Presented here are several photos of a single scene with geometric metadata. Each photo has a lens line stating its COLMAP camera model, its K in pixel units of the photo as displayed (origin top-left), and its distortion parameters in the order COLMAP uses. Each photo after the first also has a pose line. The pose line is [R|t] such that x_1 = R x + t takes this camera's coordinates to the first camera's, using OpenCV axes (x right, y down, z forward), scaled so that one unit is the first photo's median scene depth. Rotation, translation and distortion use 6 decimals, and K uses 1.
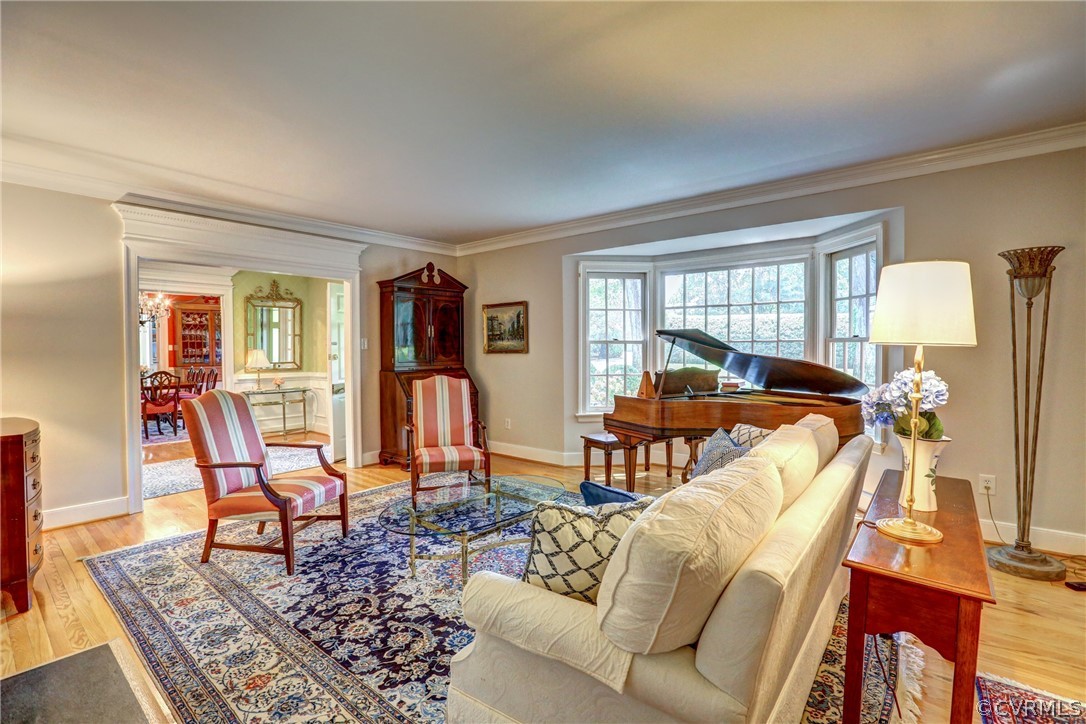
lens RADIAL K [[492.5, 0, 544.9], [0, 492.5, 353.8], [0, 0, 1]] dist [-0.045355, 0.013328]
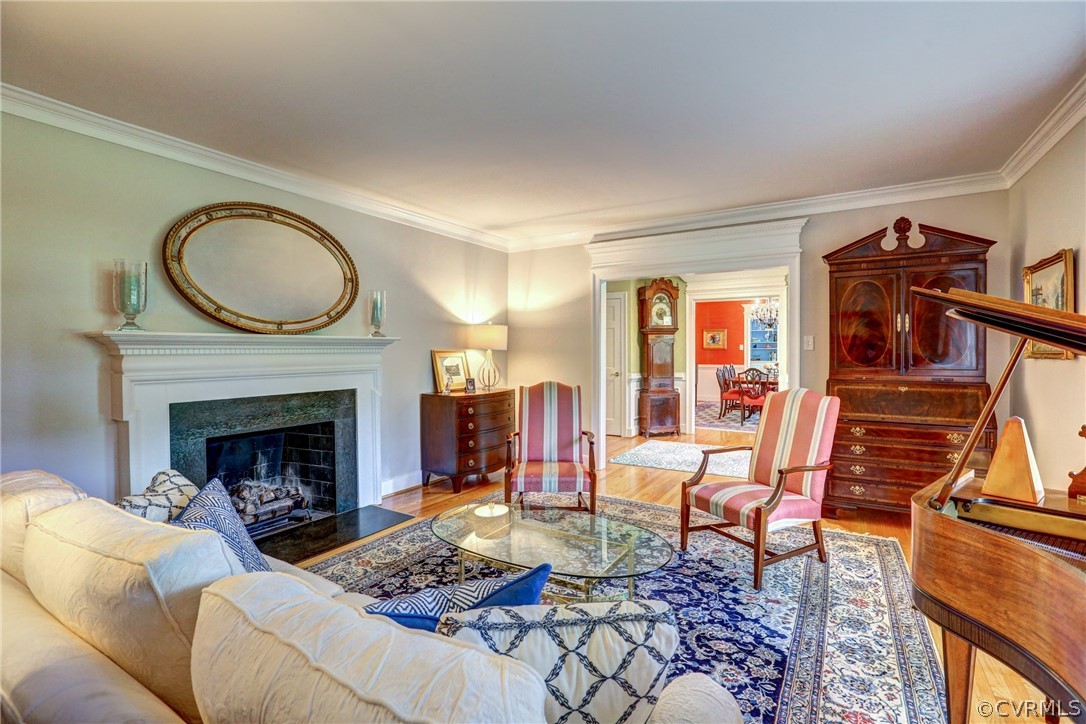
lens RADIAL K [[492.5, 0, 539.2], [0, 492.5, 359.0], [0, 0, 1]] dist [-0.045355, 0.013328]
pose [[0.135155, 0.026378, -0.990473, 0.520165], [-0.009998, 0.999631, 0.025258, -0.015397], [0.990774, 0.006489, 0.135369, 0.674230]]
